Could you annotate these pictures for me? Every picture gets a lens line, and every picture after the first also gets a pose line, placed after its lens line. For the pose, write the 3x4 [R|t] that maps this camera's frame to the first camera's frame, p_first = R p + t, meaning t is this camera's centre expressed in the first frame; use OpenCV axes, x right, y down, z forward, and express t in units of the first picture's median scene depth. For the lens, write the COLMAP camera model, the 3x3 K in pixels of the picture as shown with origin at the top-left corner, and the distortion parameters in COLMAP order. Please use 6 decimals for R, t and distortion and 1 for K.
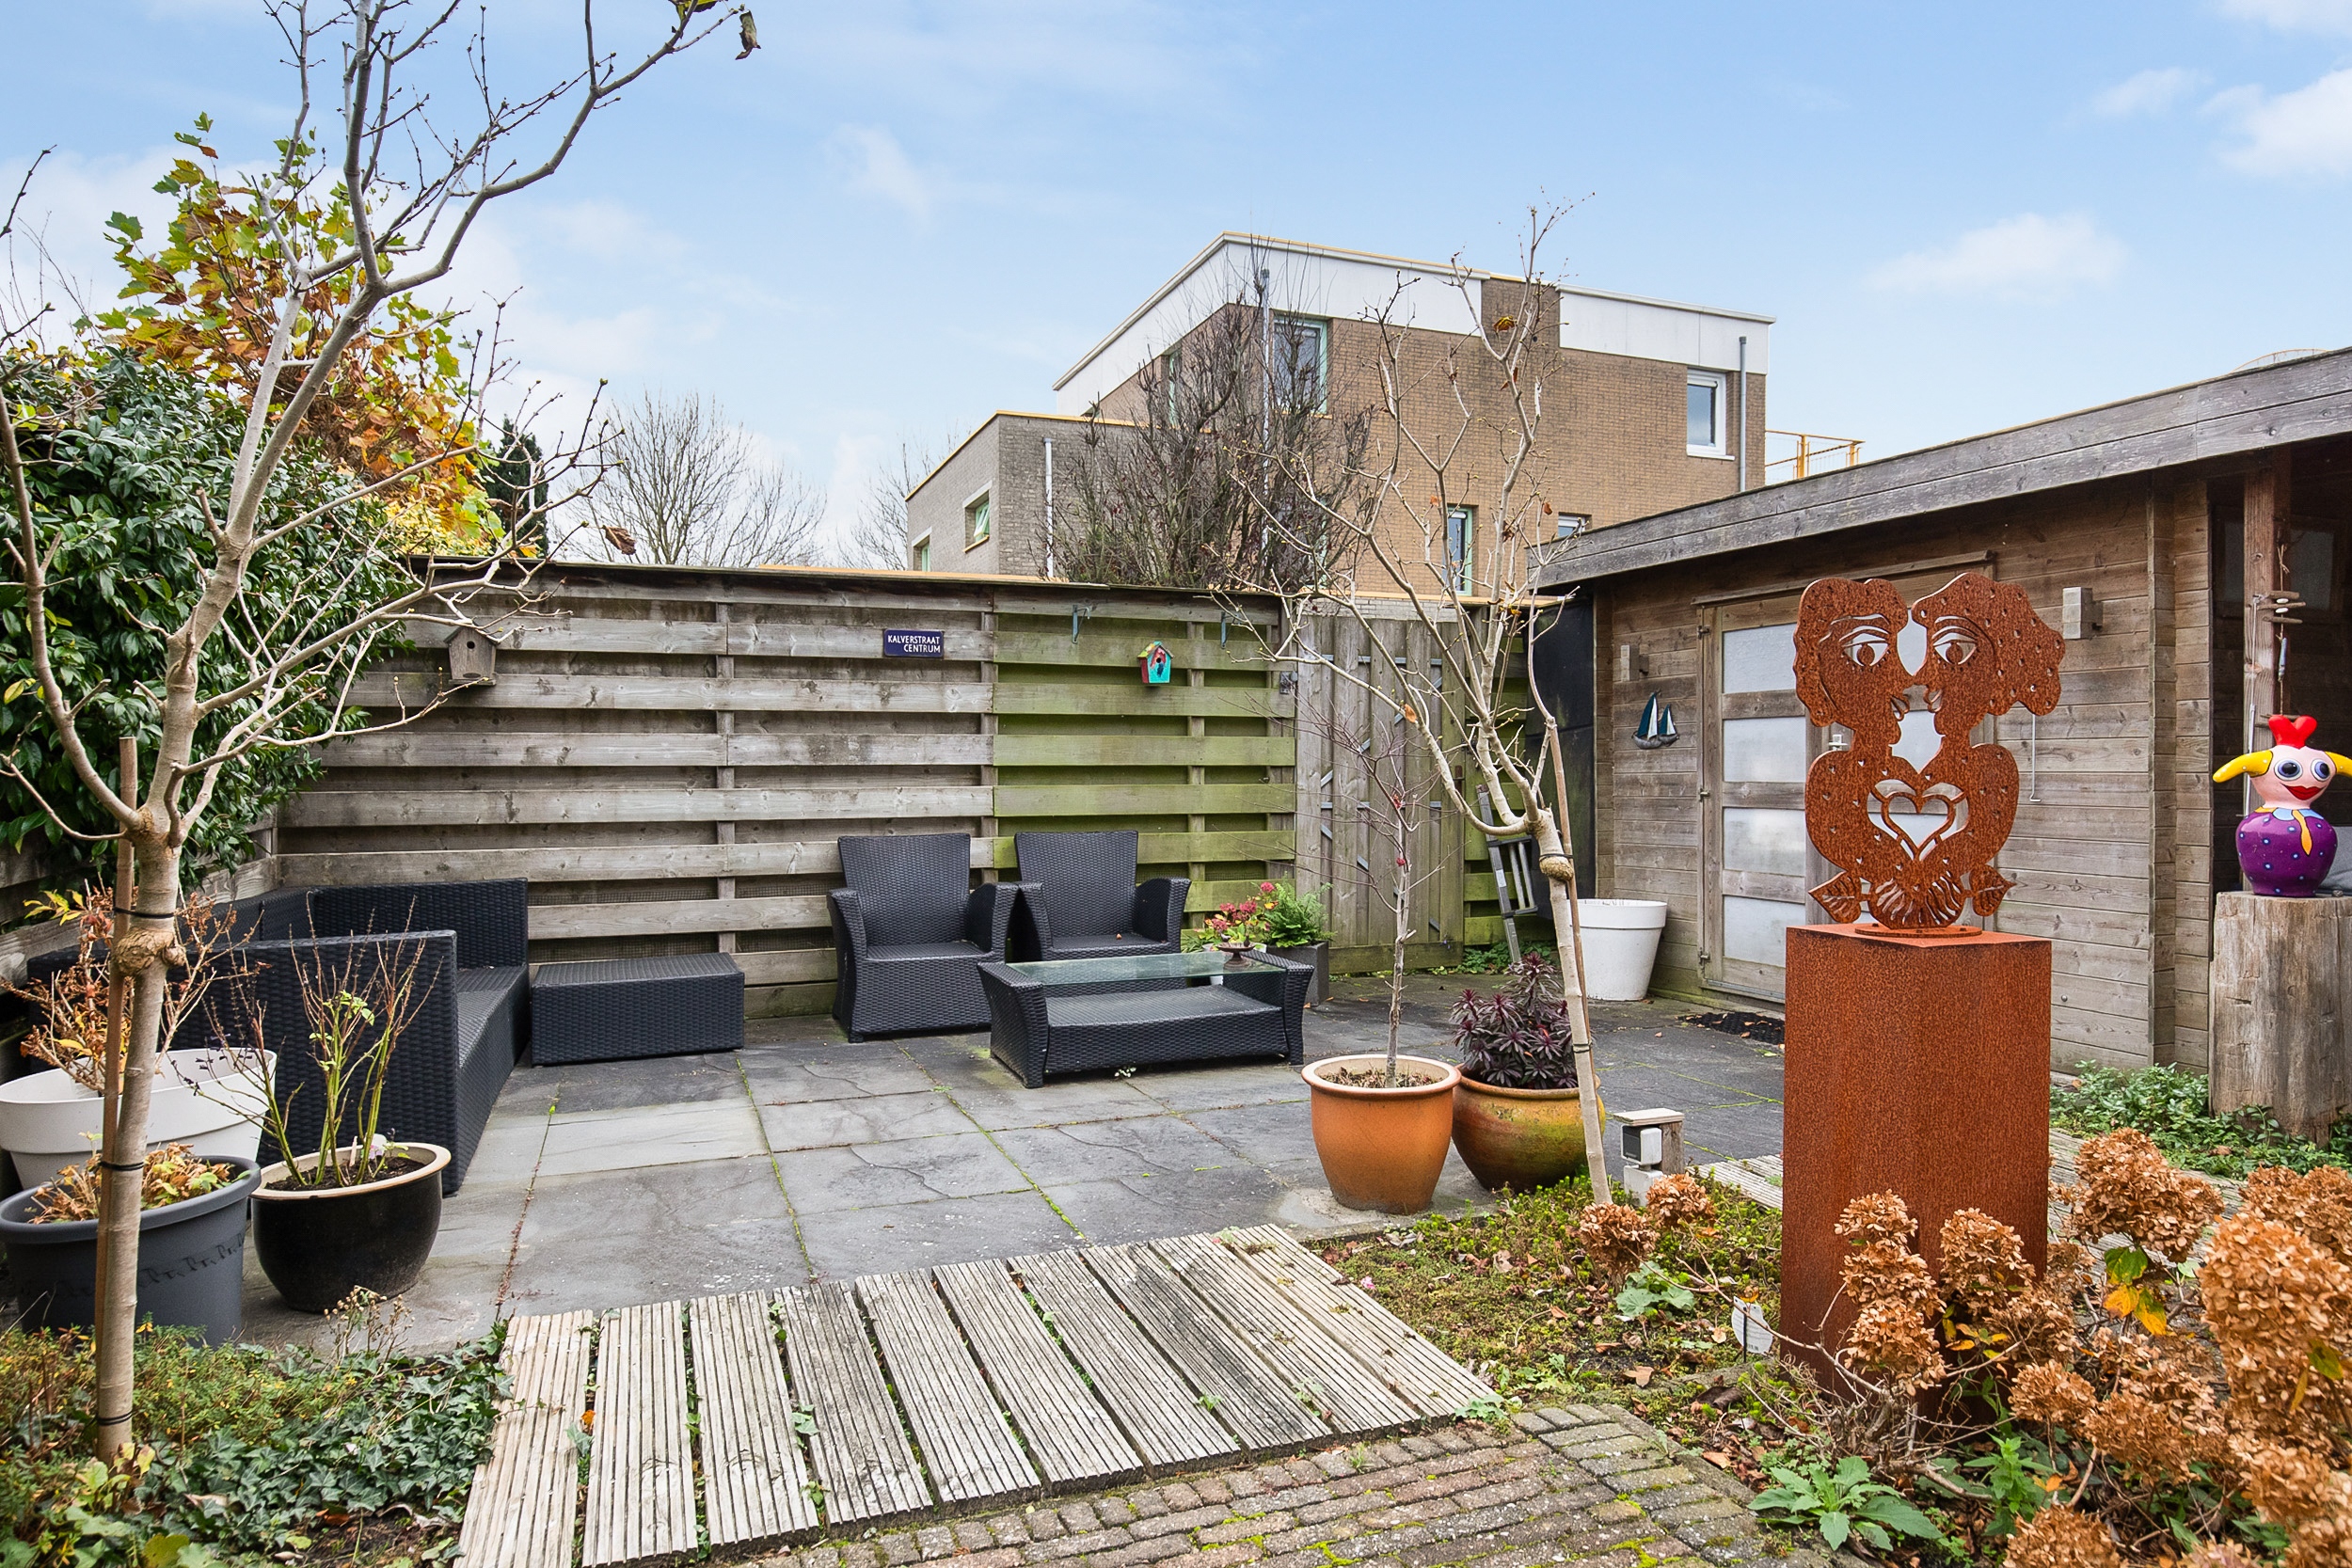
lens RADIAL K [[1353.4, 0, 1185.9], [0, 1353.4, 801.6], [0, 0, 1]] dist [-0.018410, 0.003913]
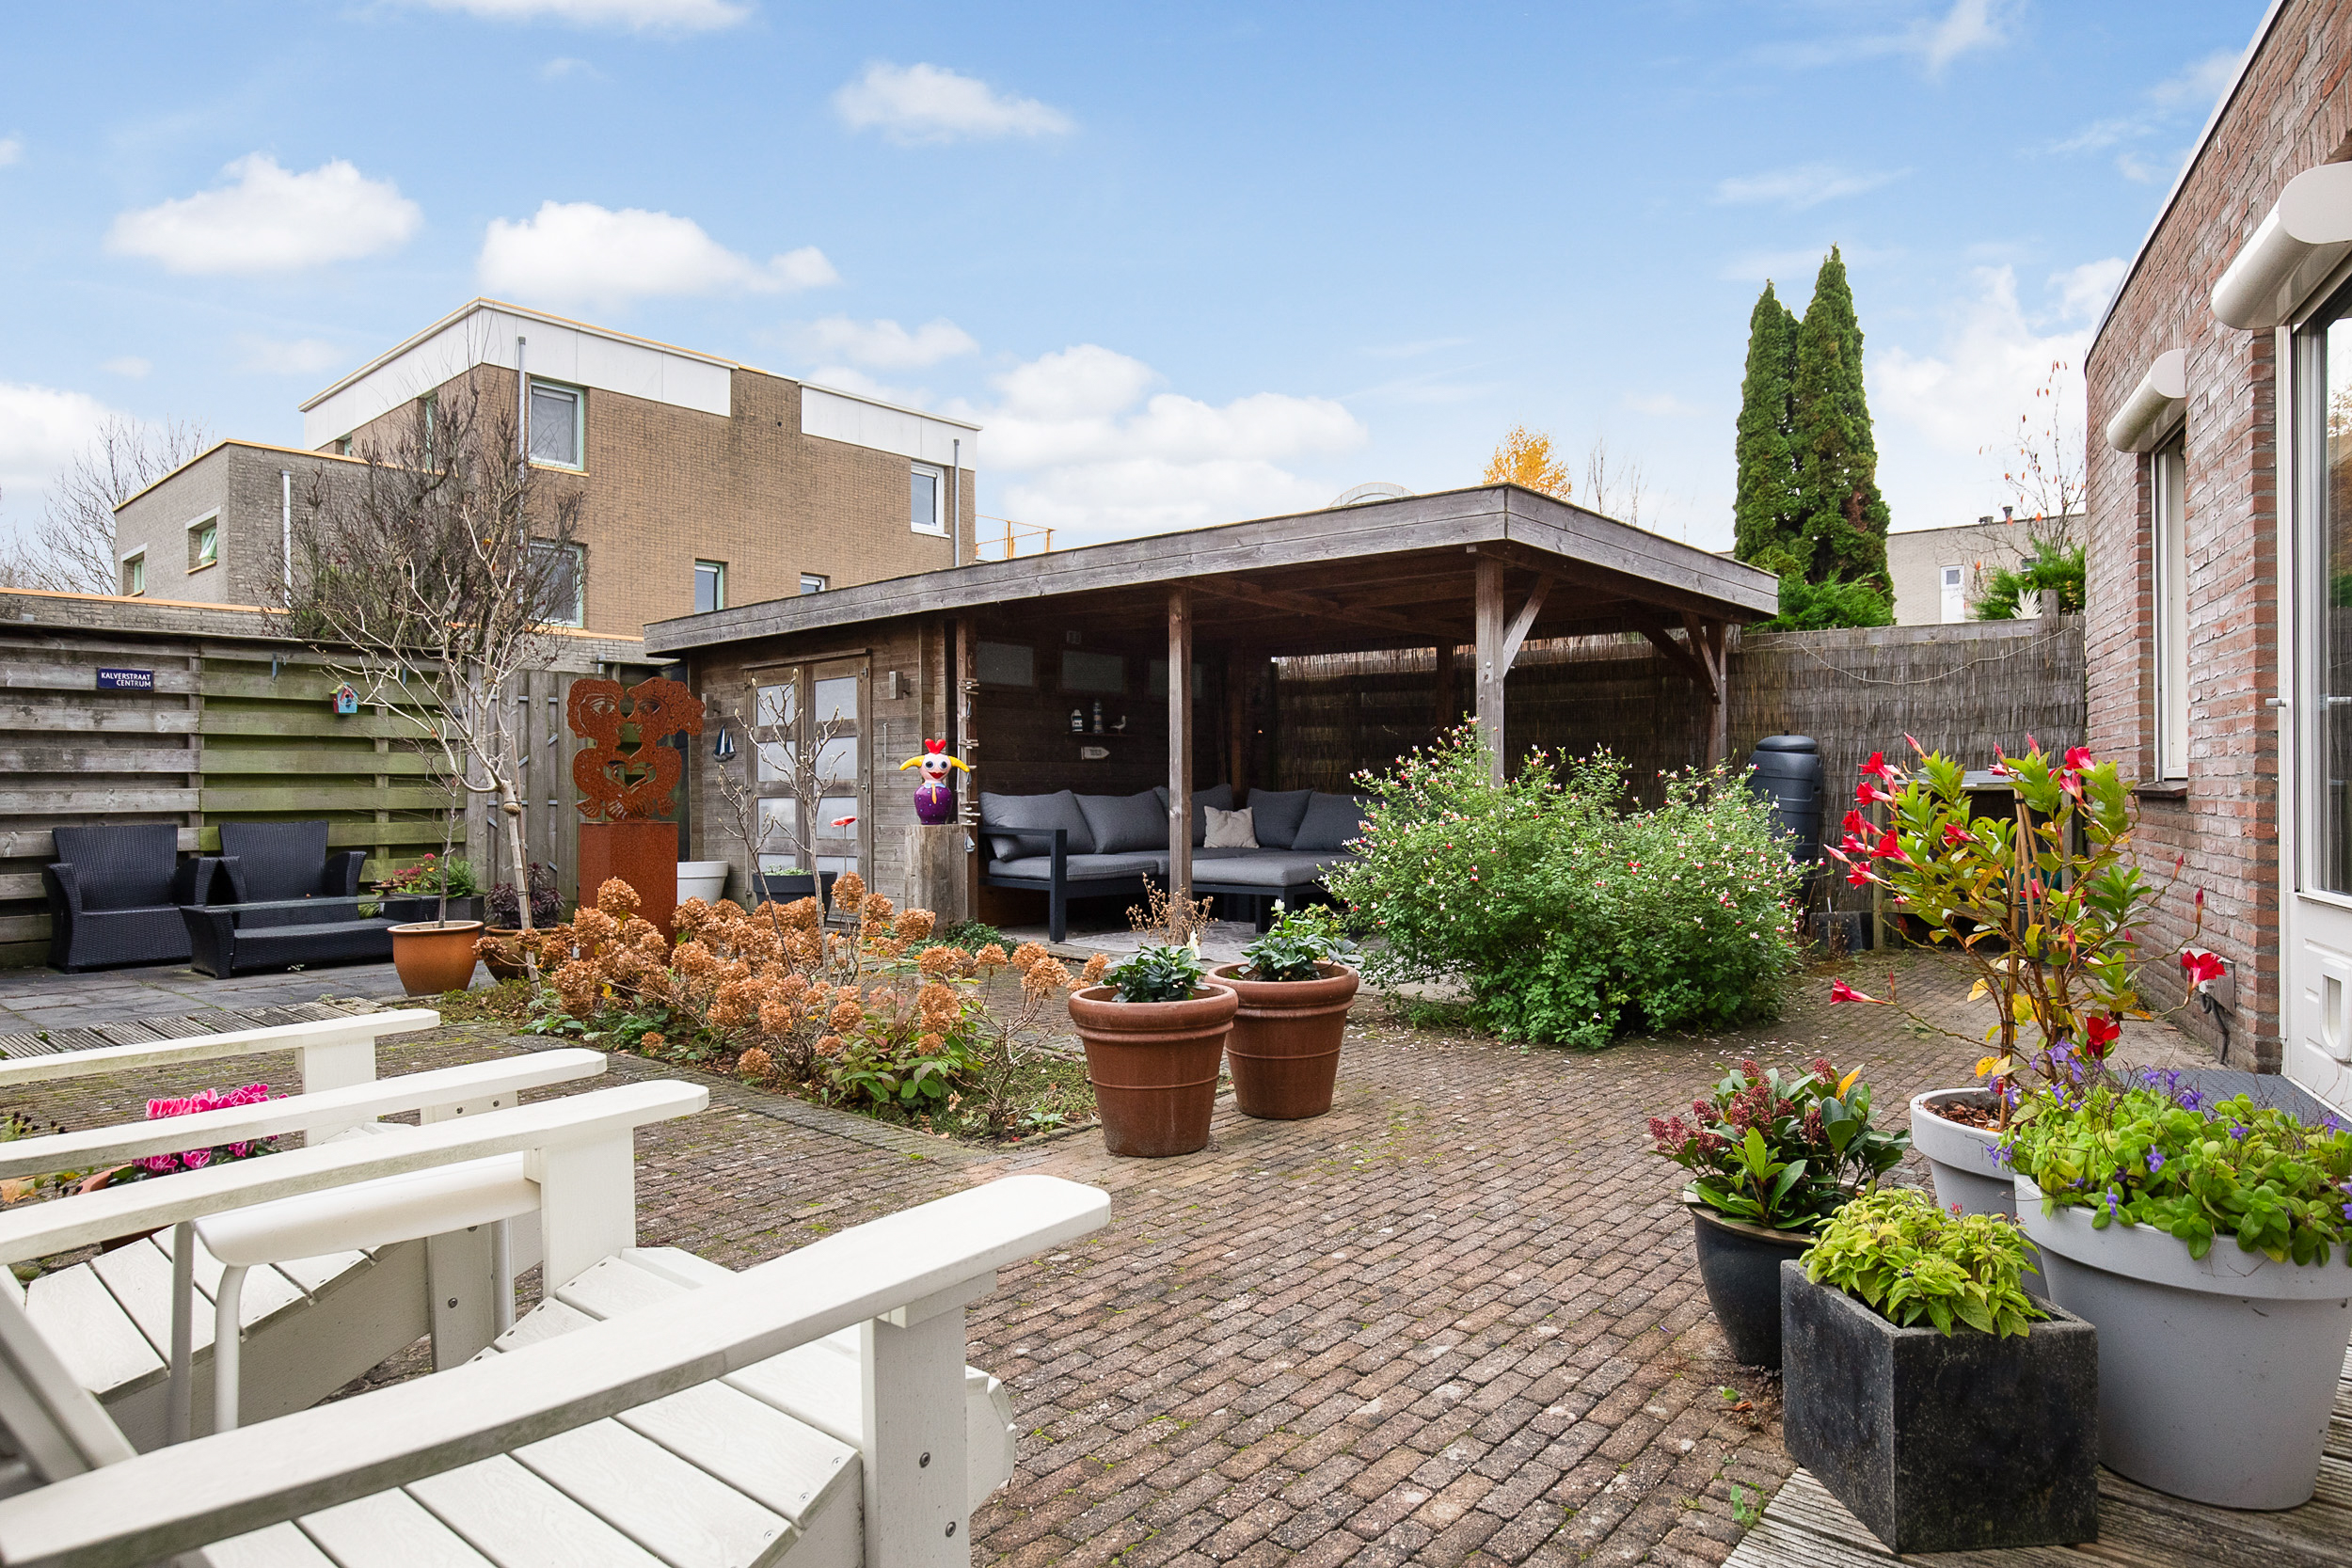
lens RADIAL K [[1353.4, 0, 1190.3], [0, 1353.4, 776.5], [0, 0, 1]] dist [-0.018410, 0.003913]
pose [[0.888874, -0.002369, 0.458146, 0.118648], [0.021756, 0.999077, -0.037046, 0.046946], [-0.457636, 0.042897, 0.888104, -0.612331]]
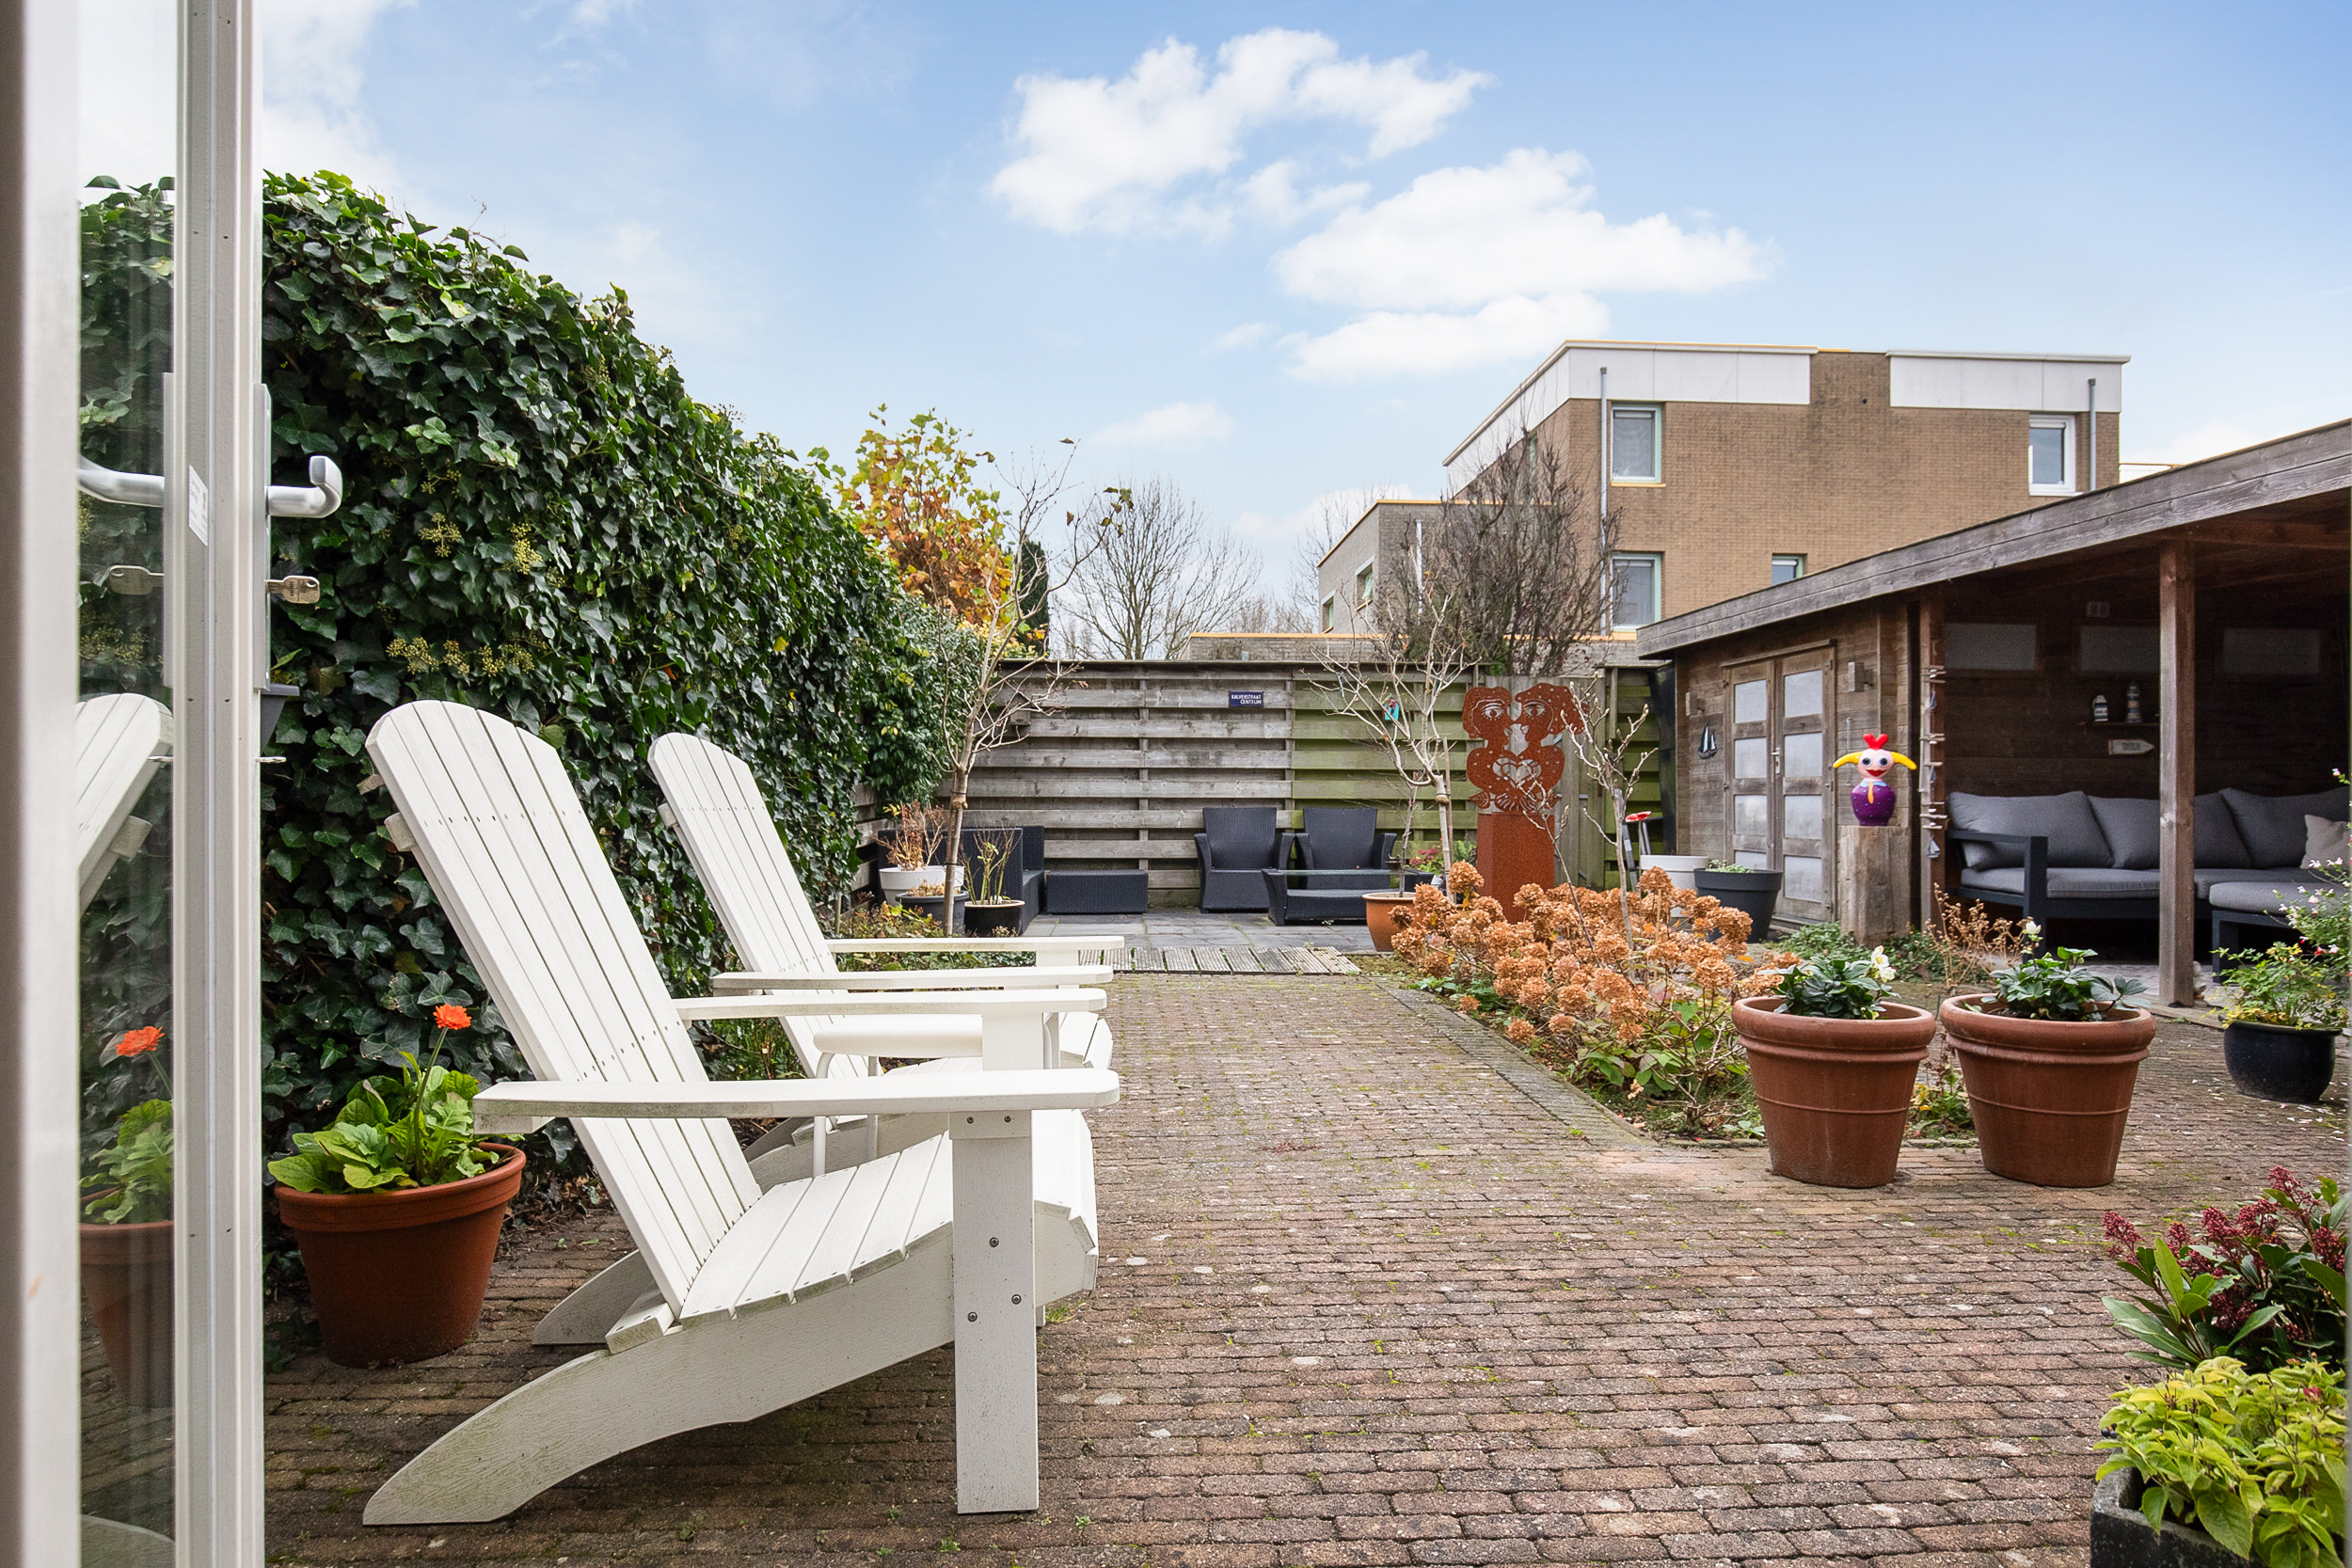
lens RADIAL K [[1353.4, 0, 1188.2], [0, 1353.4, 771.6], [0, 0, 1]] dist [-0.018410, 0.003913]
pose [[0.945574, 0.002087, -0.325400, 0.295447], [-0.016393, 0.999015, -0.041229, 0.050345], [0.324994, 0.044320, 0.944677, -0.672916]]
